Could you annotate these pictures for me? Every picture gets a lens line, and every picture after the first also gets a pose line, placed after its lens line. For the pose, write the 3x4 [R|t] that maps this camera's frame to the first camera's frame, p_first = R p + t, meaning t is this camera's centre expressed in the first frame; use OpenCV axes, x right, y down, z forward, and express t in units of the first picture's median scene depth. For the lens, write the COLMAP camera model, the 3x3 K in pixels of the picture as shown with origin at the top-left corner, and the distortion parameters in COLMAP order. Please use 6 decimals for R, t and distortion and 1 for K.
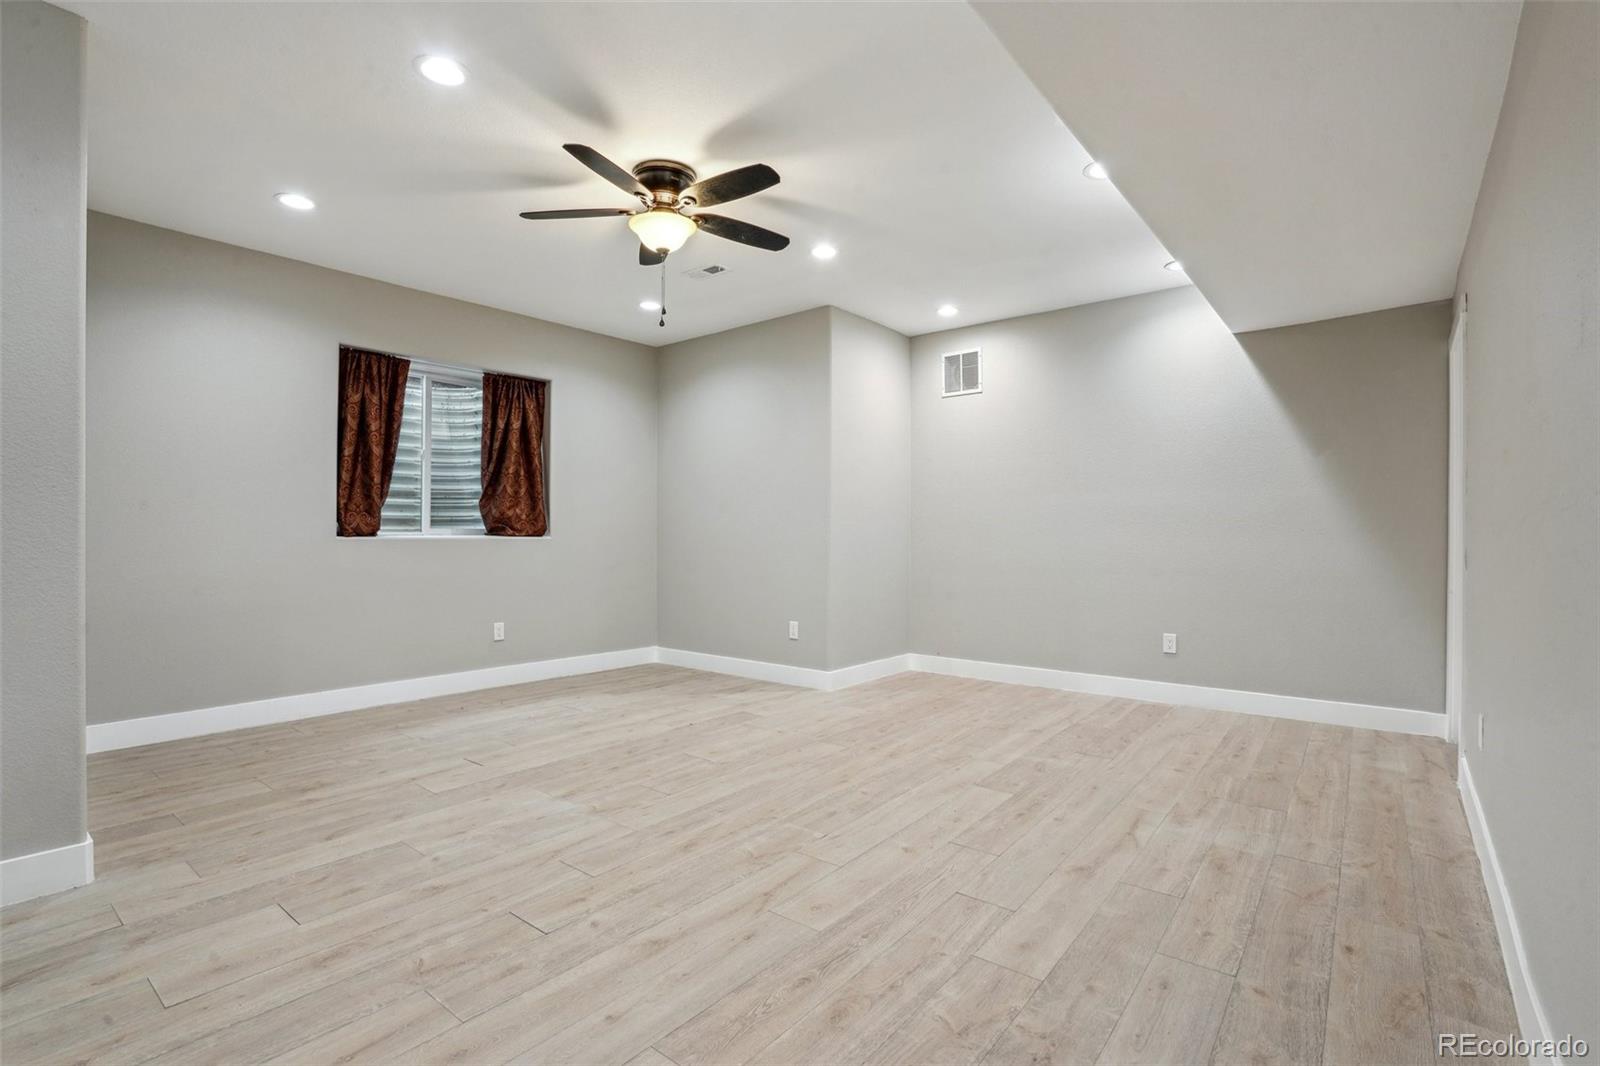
lens RADIAL K [[748.9, 0, 800.0], [0, 748.9, 533.0], [0, 0, 1]] dist [-0.067585, 0.028209]
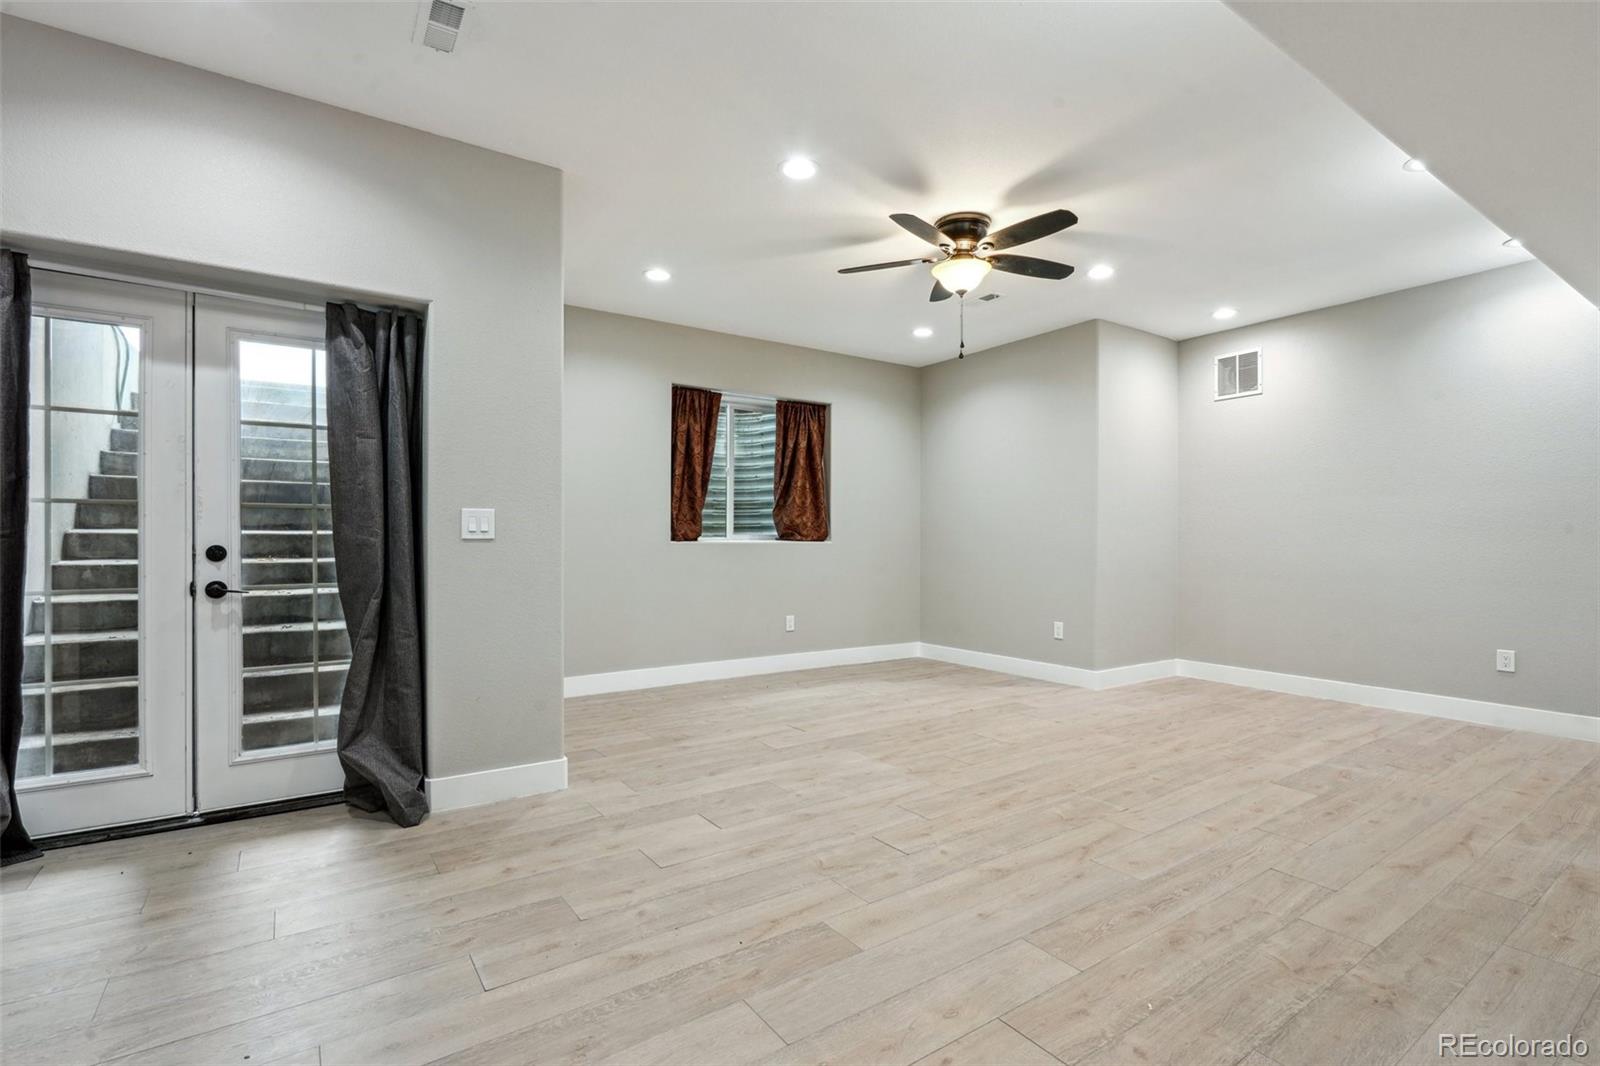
lens RADIAL K [[740.0, 0, 797.6], [0, 740.0, 538.9], [0, 0, 1]] dist [-0.001026, -0.000832]
pose [[0.957194, 0.000190, -0.289447, -0.100074], [-0.000004, 1.000000, 0.000642, 0.000674], [0.289447, -0.000613, 0.957194, -0.176432]]
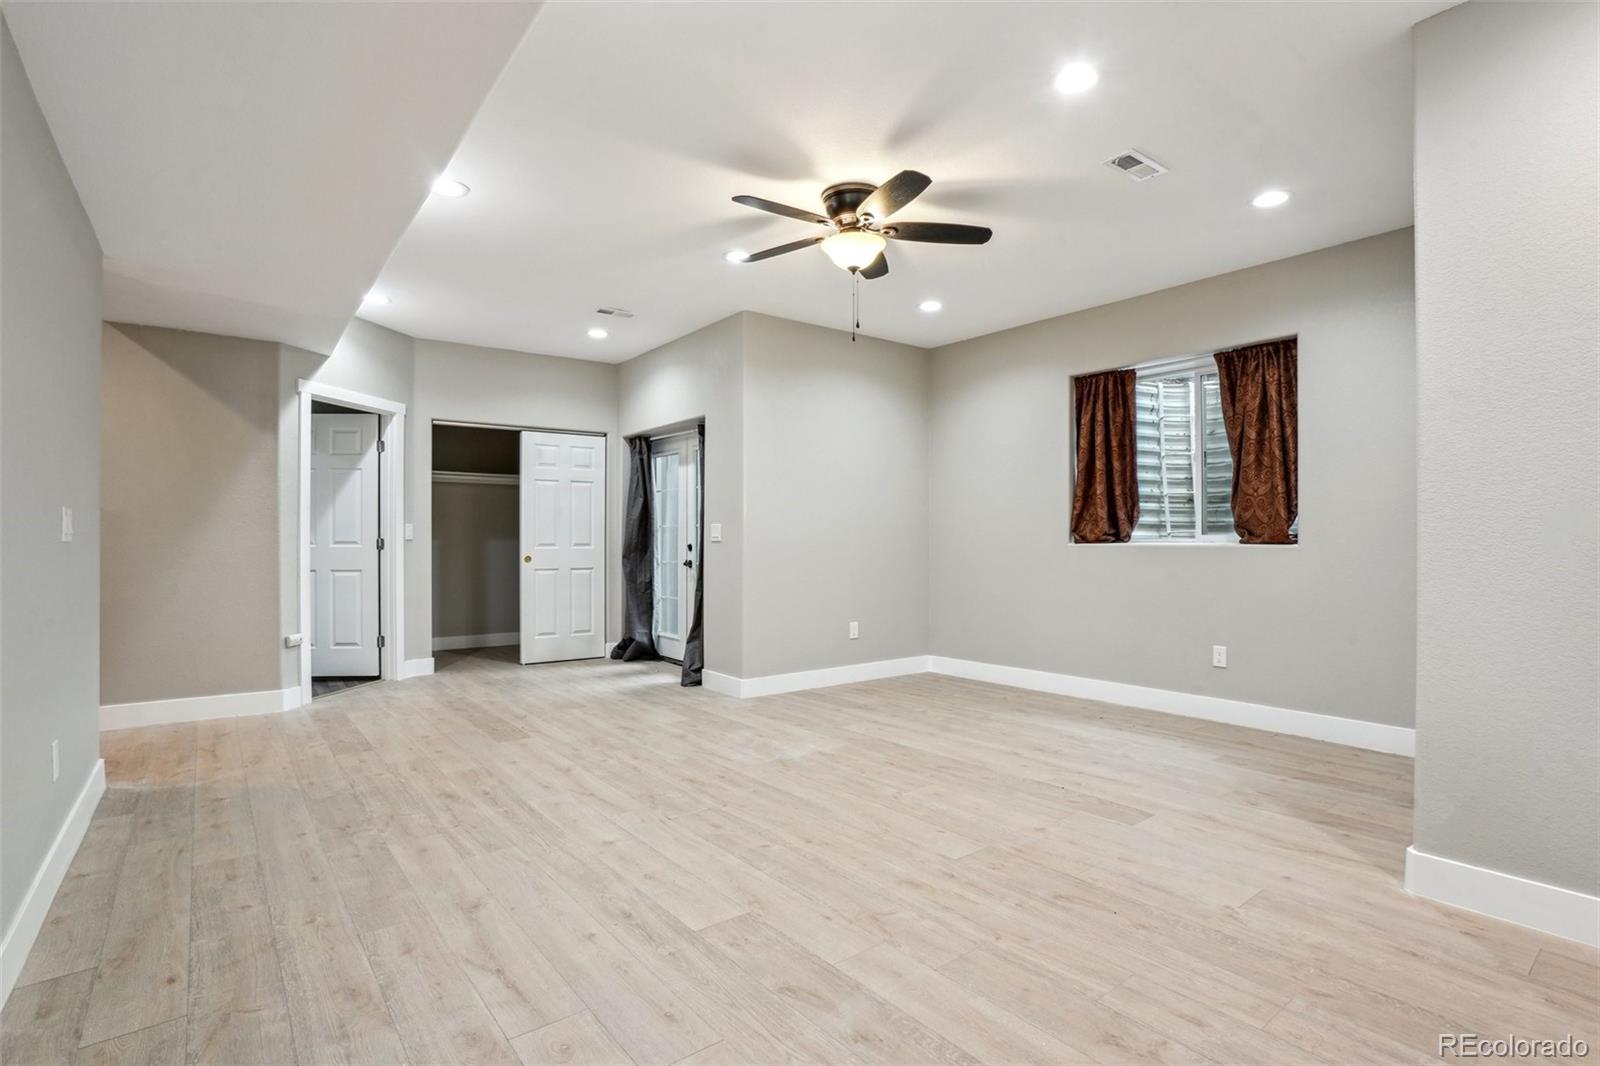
lens RADIAL K [[780.5, 0, 800.0], [0, 780.5, 533.0], [0, 0, 1]] dist [-0.064439, 0.024022]
pose [[-0.236876, -0.010693, -0.971481, 0.924225], [0.000352, 0.999938, -0.011092, 0.002702], [0.971540, -0.002970, -0.236857, 1.232071]]
